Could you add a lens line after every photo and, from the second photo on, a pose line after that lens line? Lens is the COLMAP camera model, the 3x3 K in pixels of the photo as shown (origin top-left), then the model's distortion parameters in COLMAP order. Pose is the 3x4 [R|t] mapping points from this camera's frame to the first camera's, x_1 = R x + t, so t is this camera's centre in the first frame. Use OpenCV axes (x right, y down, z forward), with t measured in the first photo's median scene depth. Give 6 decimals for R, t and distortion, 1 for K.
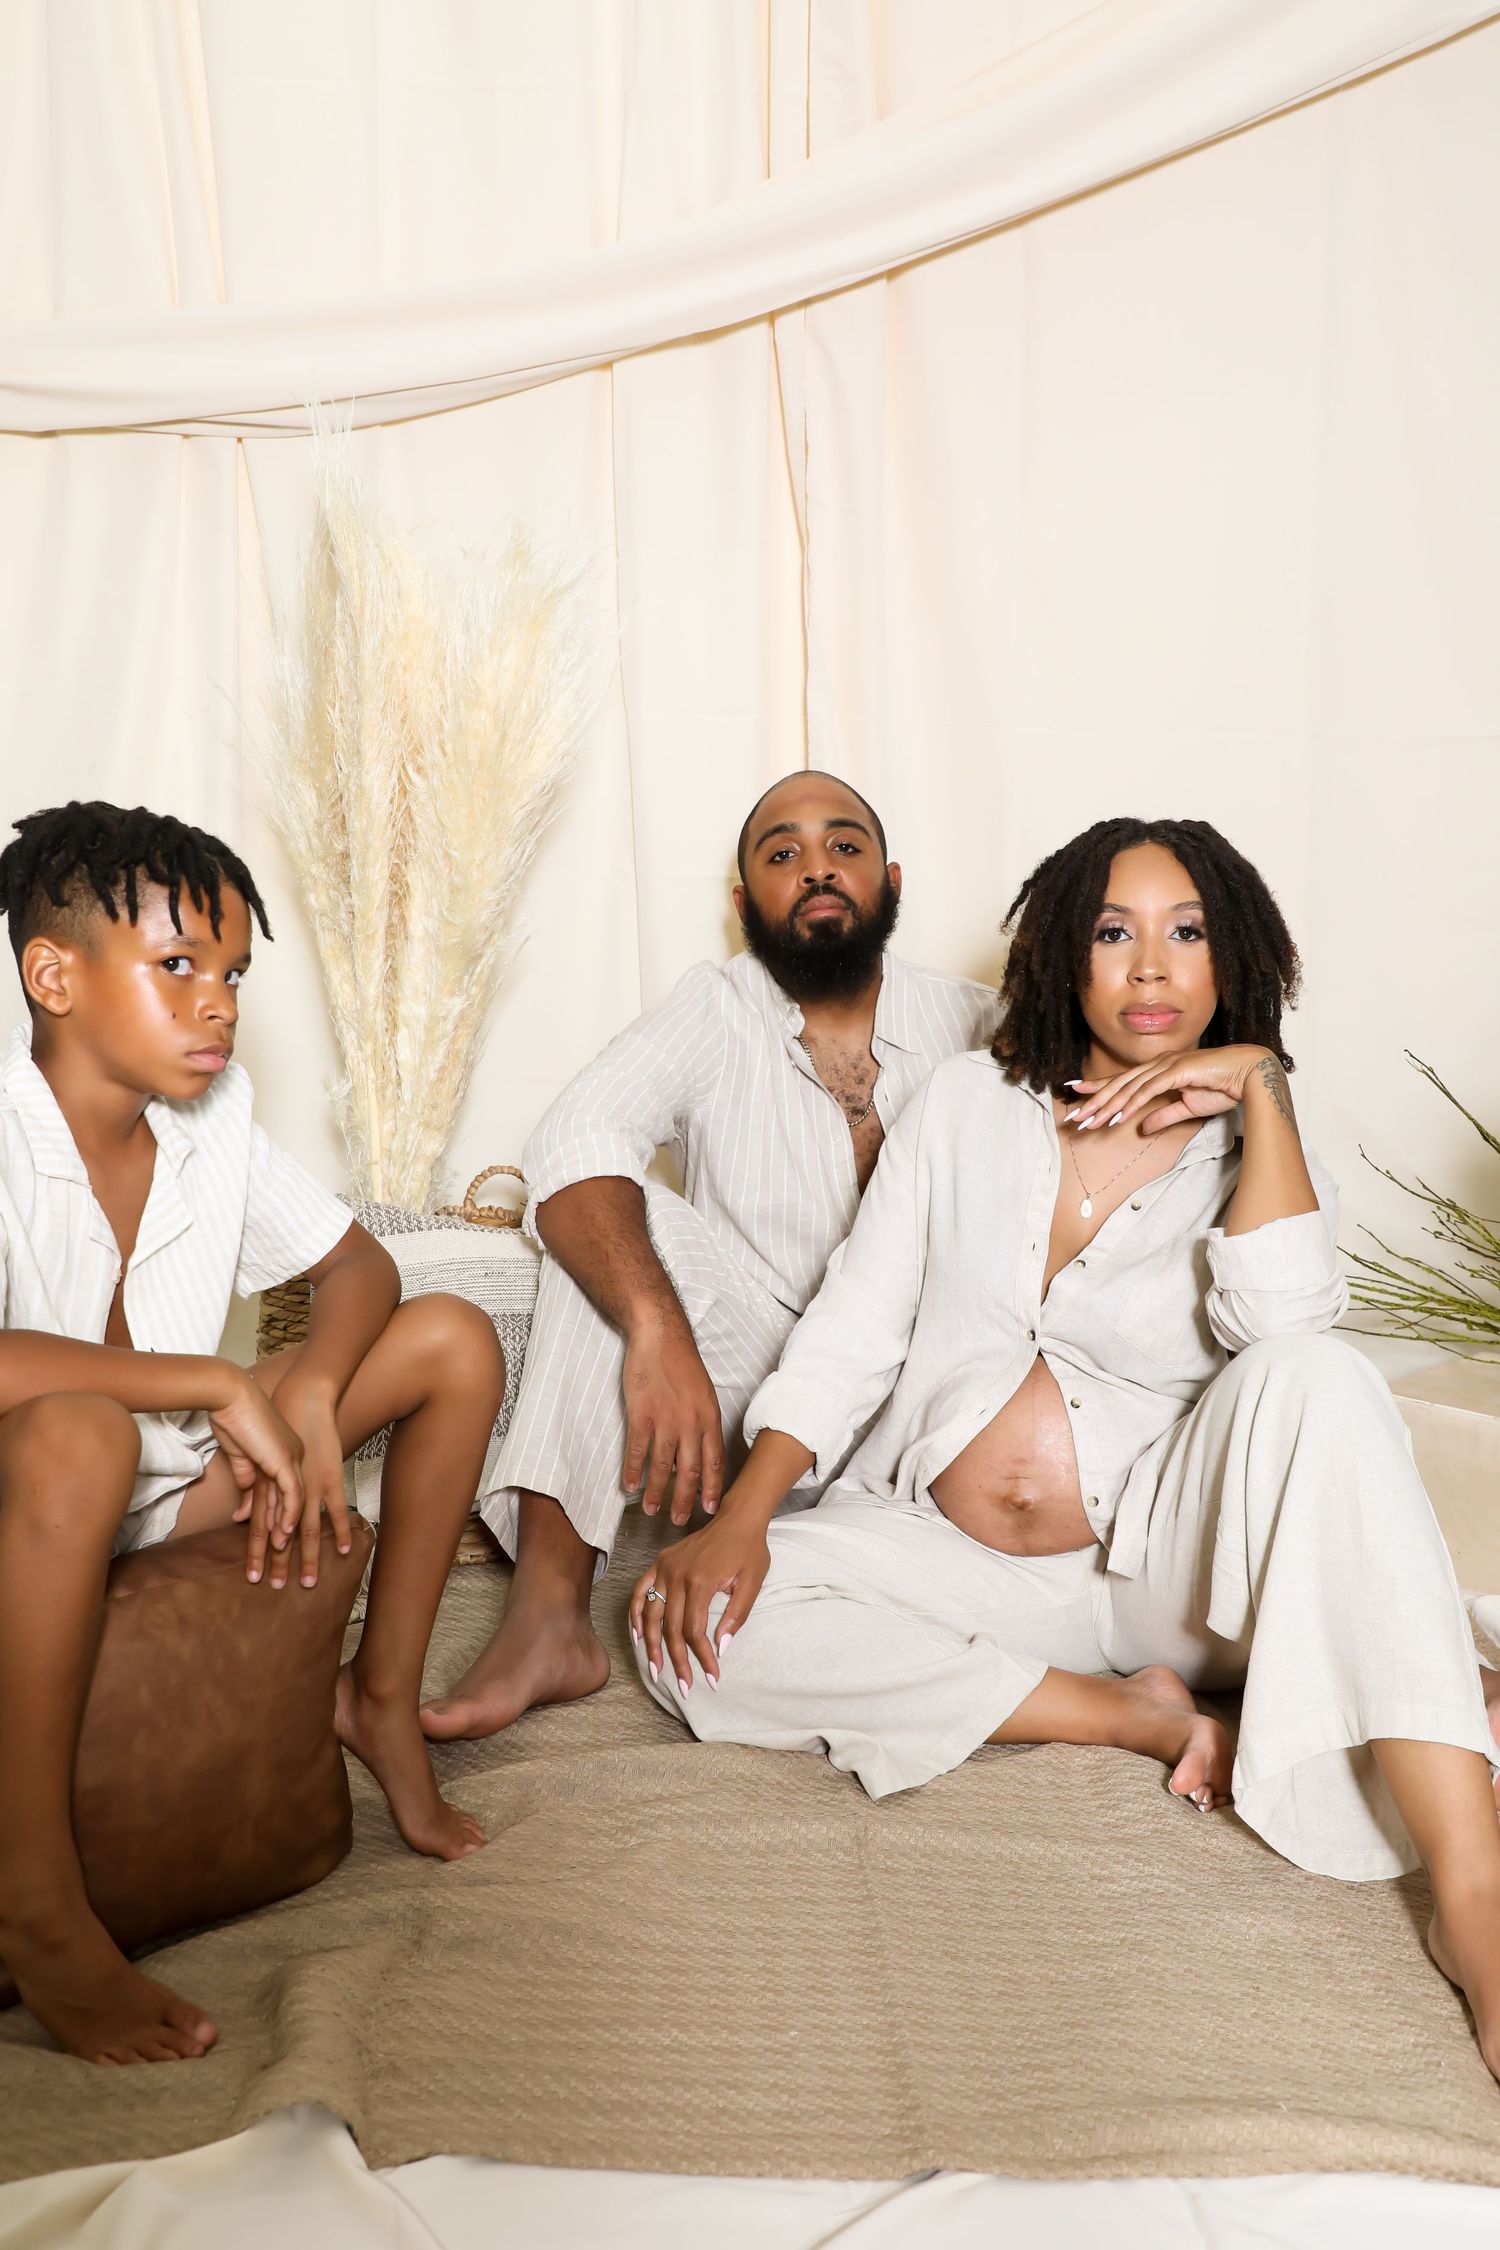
lens RADIAL K [[2302.7, 0, 746.4], [0, 2302.7, 1127.6], [0, 0, 1]] dist [0.036722, 0.000000]
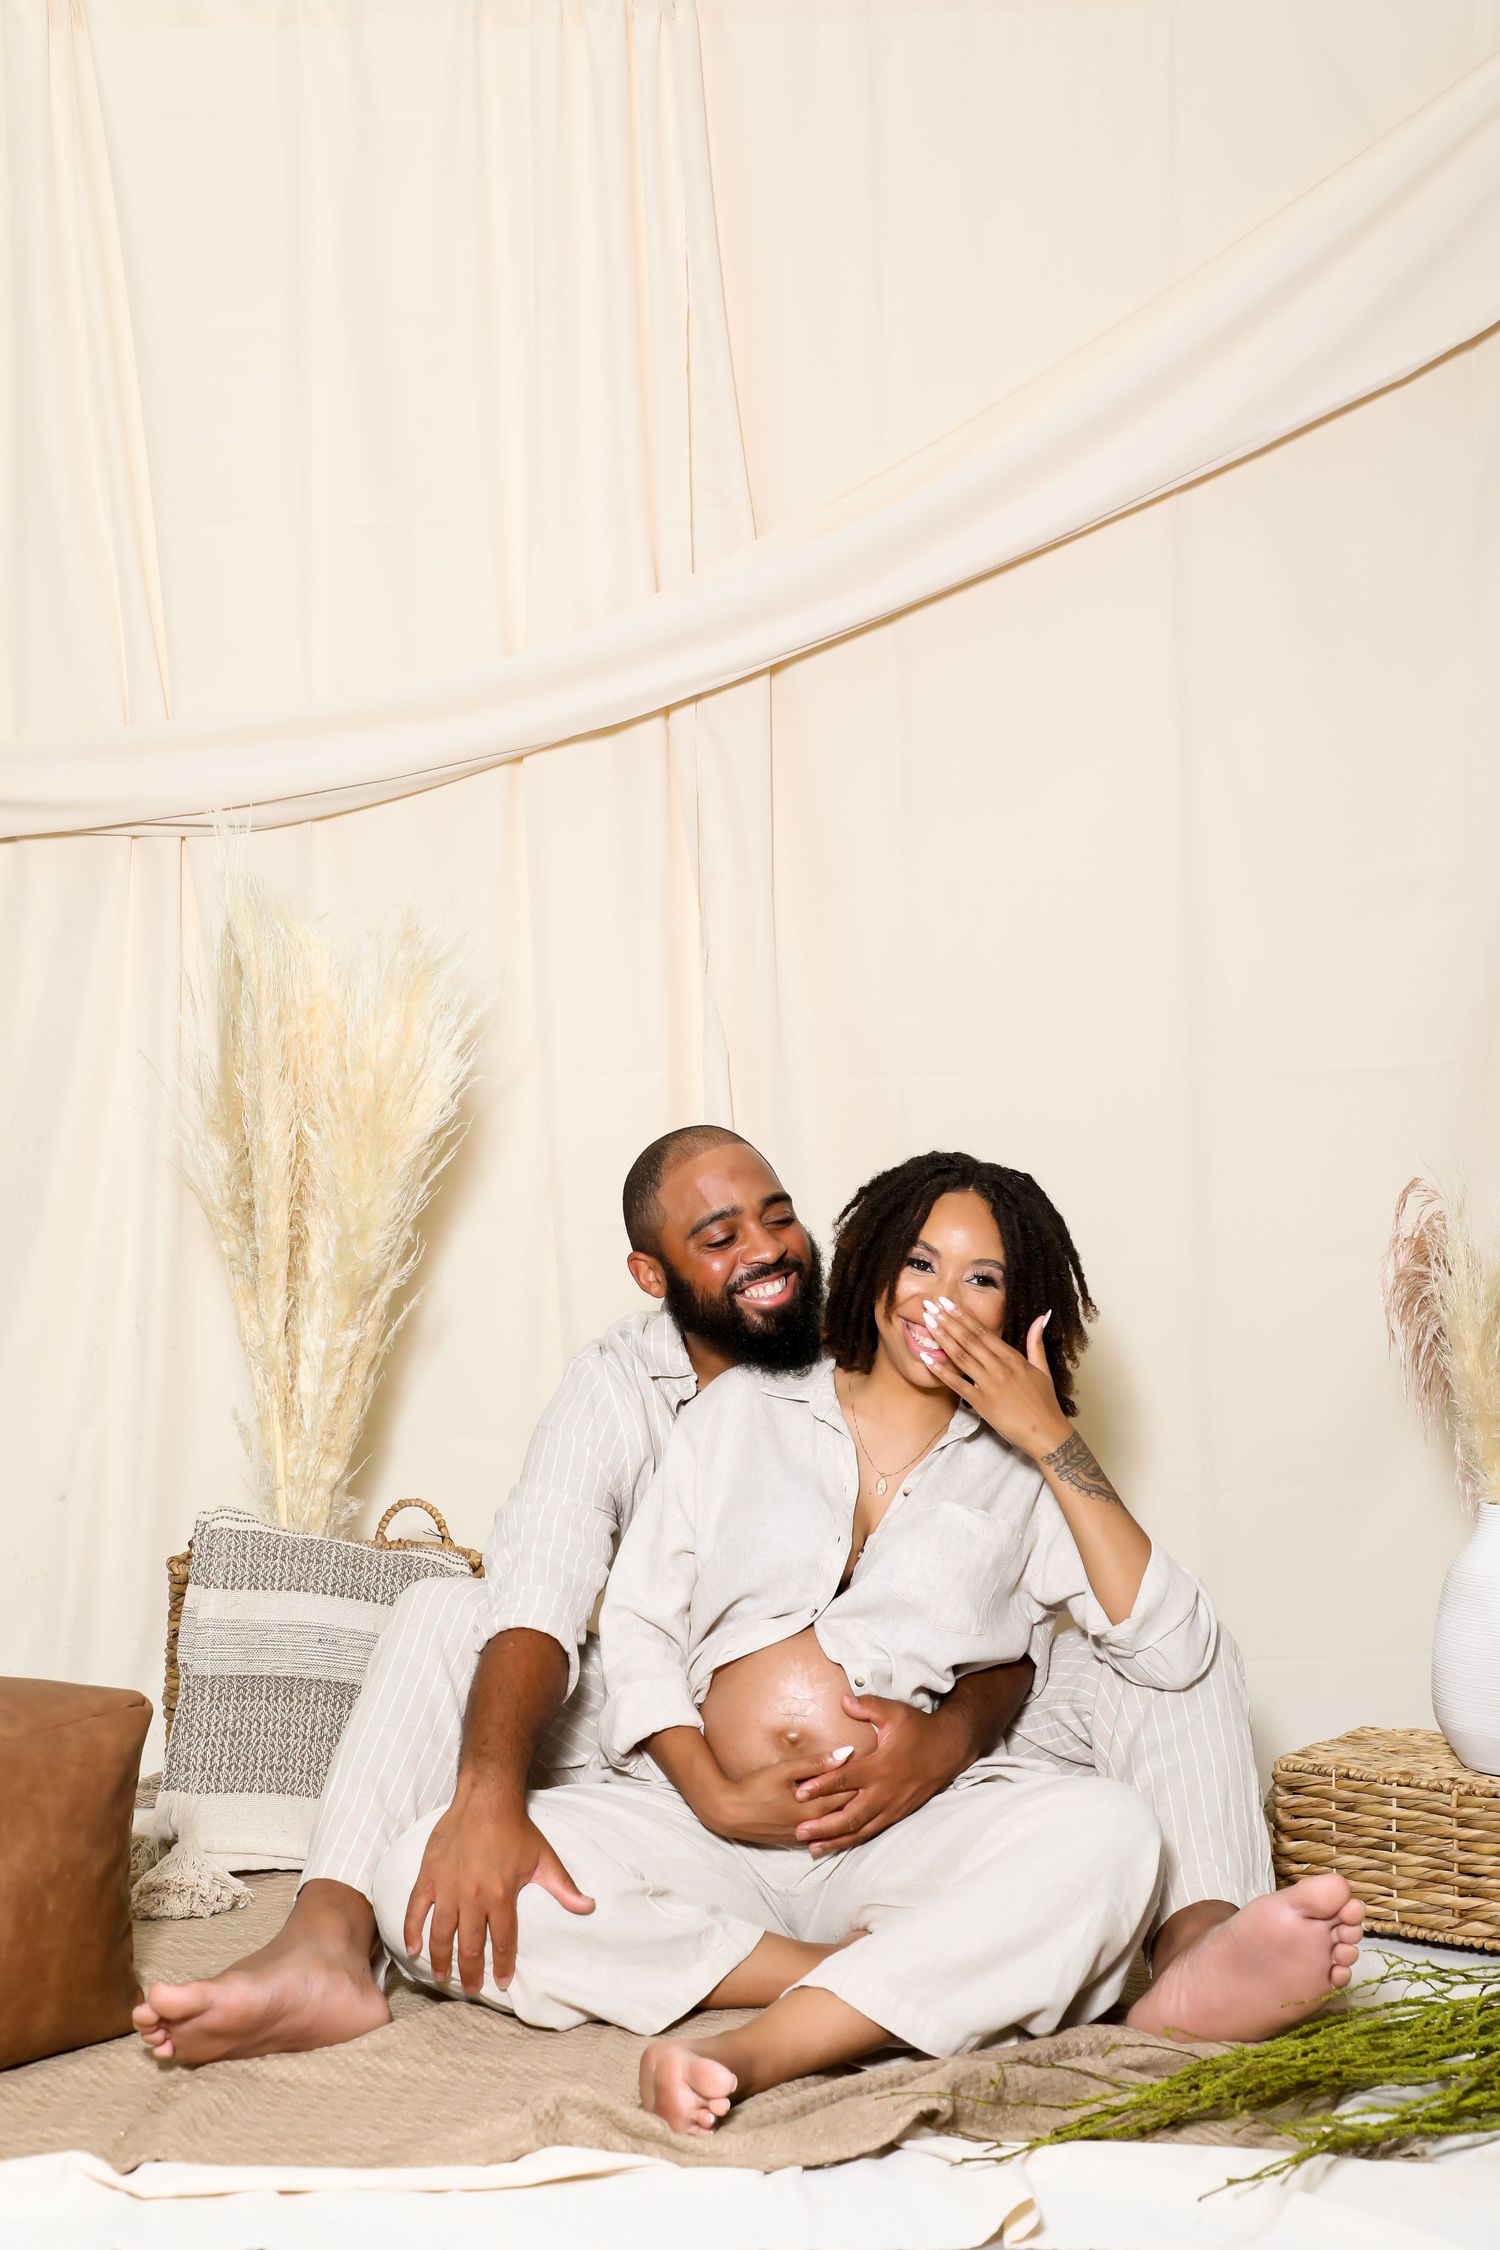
lens RADIAL K [[3080.1, 0, 752.9], [0, 3080.1, 1123.3], [0, 0, 1]] dist [0.128236, 0.000000]
pose [[0.996437, -0.029919, -0.078853, 0.182287], [0.016088, 0.985223, -0.170520, 0.099244], [0.082789, 0.168644, 0.982194, -0.439245]]
